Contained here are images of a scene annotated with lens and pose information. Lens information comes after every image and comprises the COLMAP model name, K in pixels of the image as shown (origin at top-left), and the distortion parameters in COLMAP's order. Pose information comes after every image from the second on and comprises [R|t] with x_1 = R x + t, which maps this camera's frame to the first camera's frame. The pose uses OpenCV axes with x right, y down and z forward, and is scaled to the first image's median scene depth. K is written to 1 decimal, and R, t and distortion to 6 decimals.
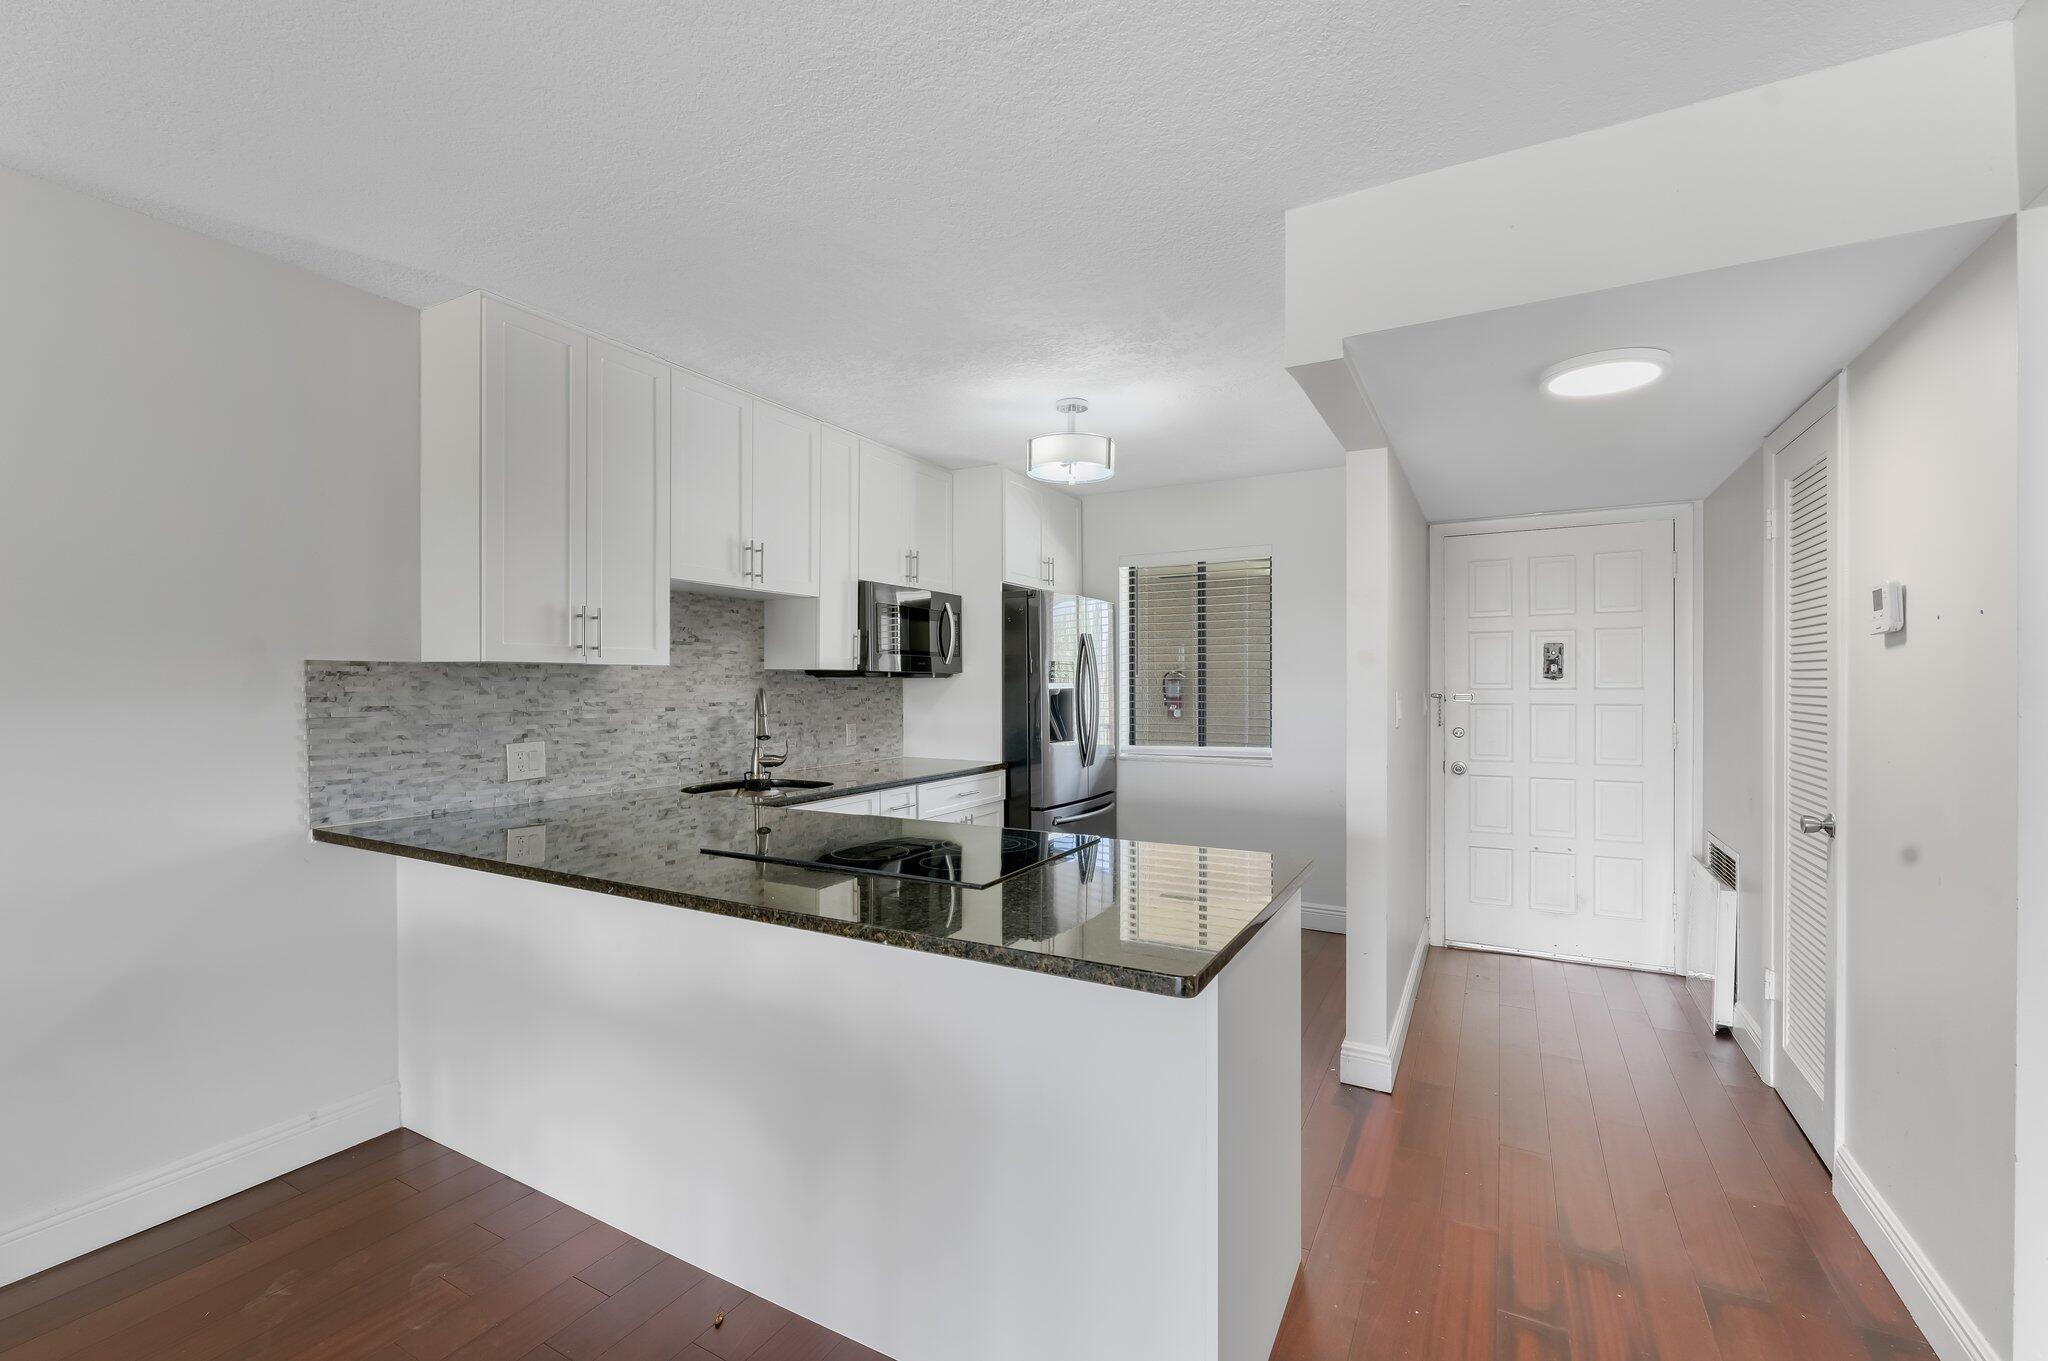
lens RADIAL K [[839.5, 0, 1036.9], [0, 839.5, 682.6], [0, 0, 1]] dist [0.003283, -0.000529]
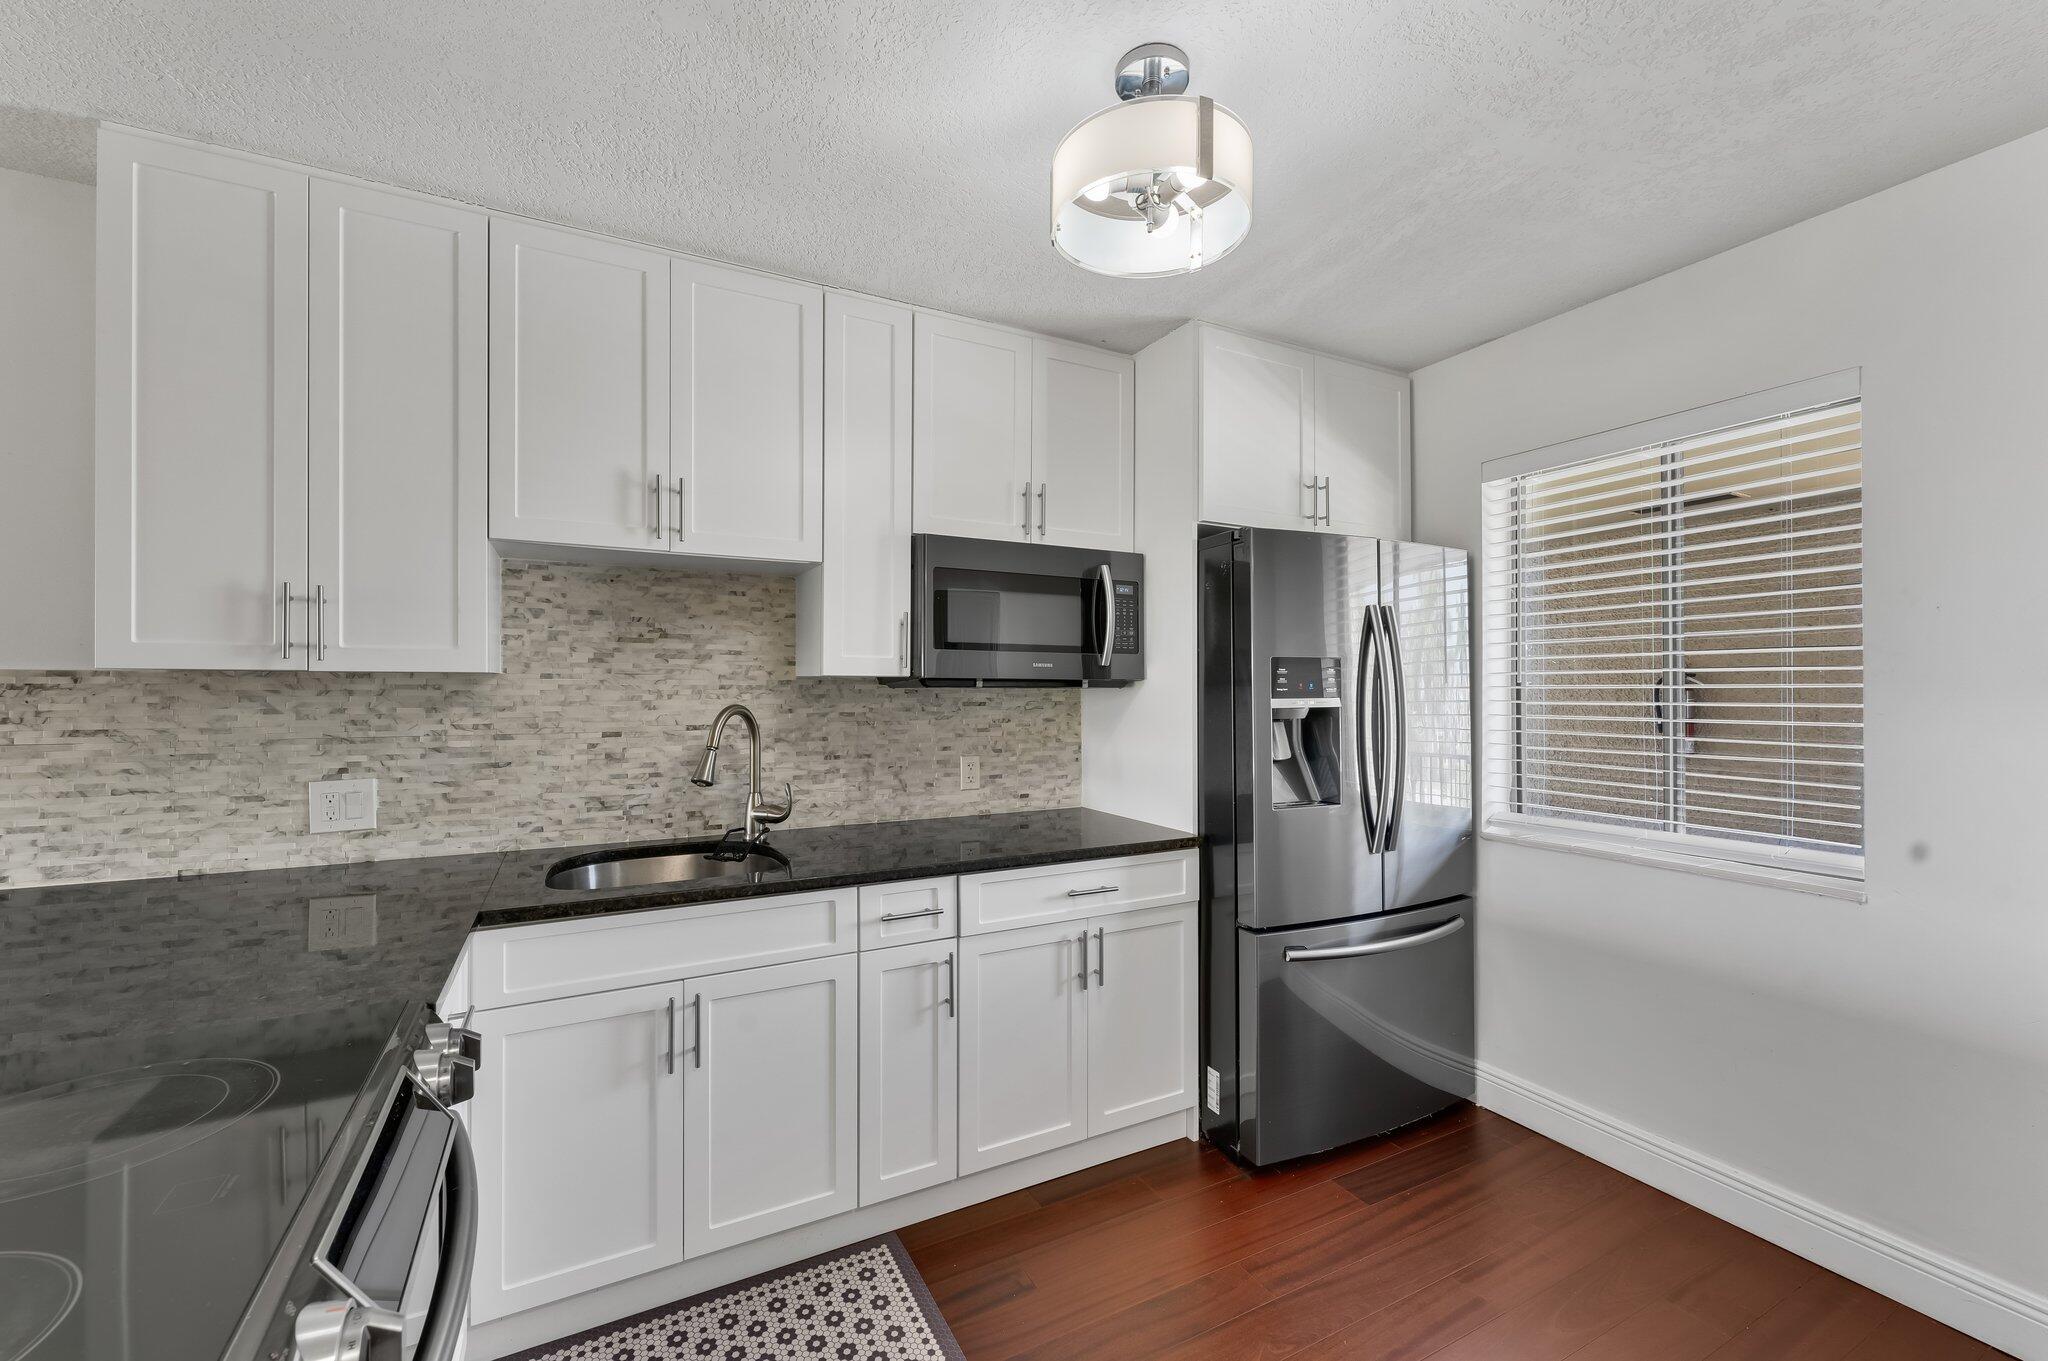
lens RADIAL K [[839.5, 0, 1035.7], [0, 839.5, 683.9], [0, 0, 1]] dist [0.003283, -0.000529]
pose [[0.833274, 0.000504, -0.552859, 0.247426], [-0.002082, 0.999995, -0.002226, -0.009766], [0.552856, 0.003006, 0.833272, 0.613565]]
